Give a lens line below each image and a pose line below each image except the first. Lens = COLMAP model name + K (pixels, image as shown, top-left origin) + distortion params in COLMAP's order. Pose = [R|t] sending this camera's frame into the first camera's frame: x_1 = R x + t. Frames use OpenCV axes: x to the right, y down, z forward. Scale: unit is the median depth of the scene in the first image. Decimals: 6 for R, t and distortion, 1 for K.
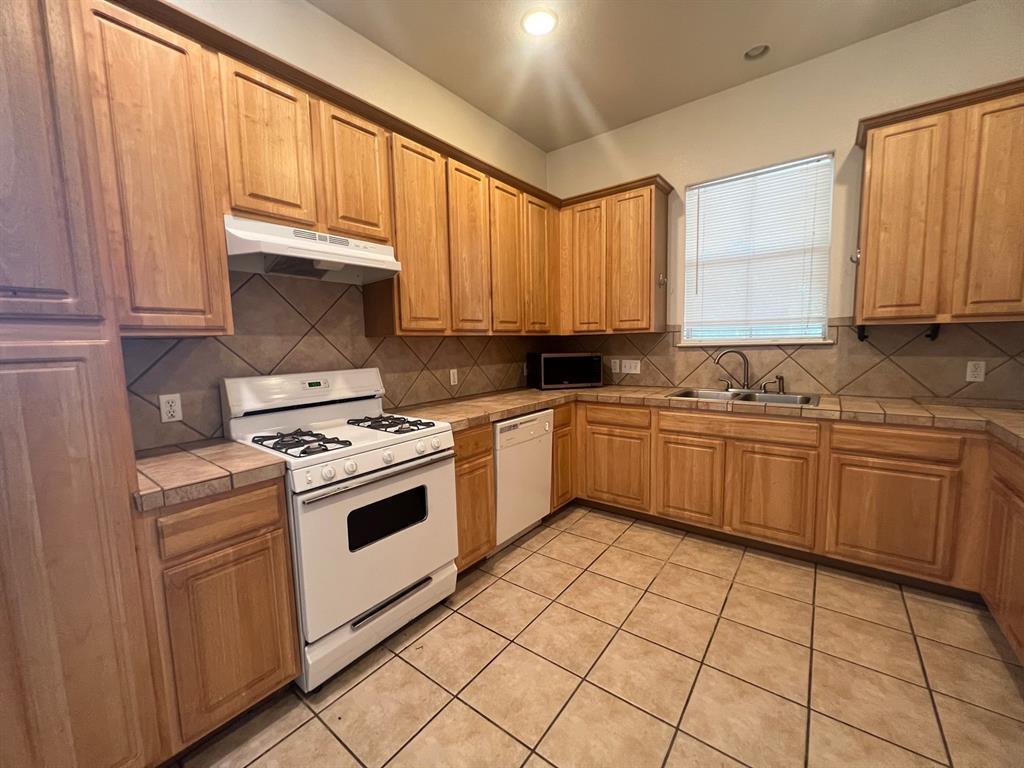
lens RADIAL K [[411.2, 0, 512.8], [0, 411.2, 383.1], [0, 0, 1]] dist [-0.004541, 0.000732]
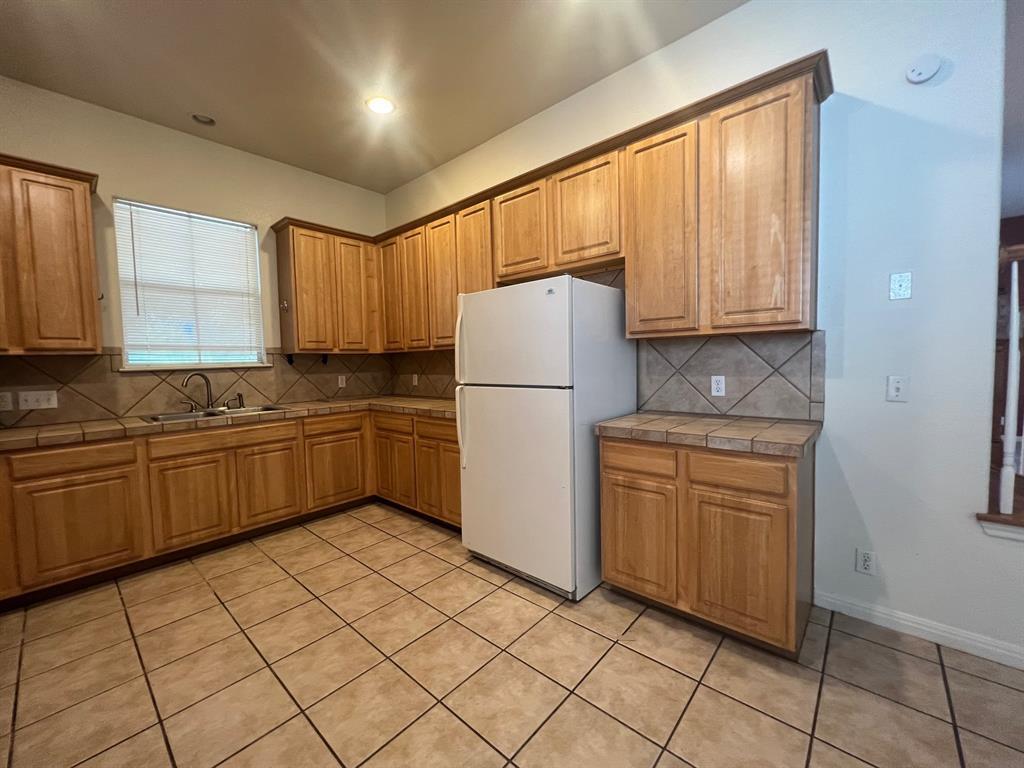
lens RADIAL K [[411.2, 0, 513.6], [0, 411.2, 382.0], [0, 0, 1]] dist [-0.004541, 0.000732]
pose [[0.068096, -0.033032, 0.997132, -0.536385], [0.119200, 0.992562, 0.024741, 0.016805], [-0.990532, 0.117173, 0.071527, 0.121451]]
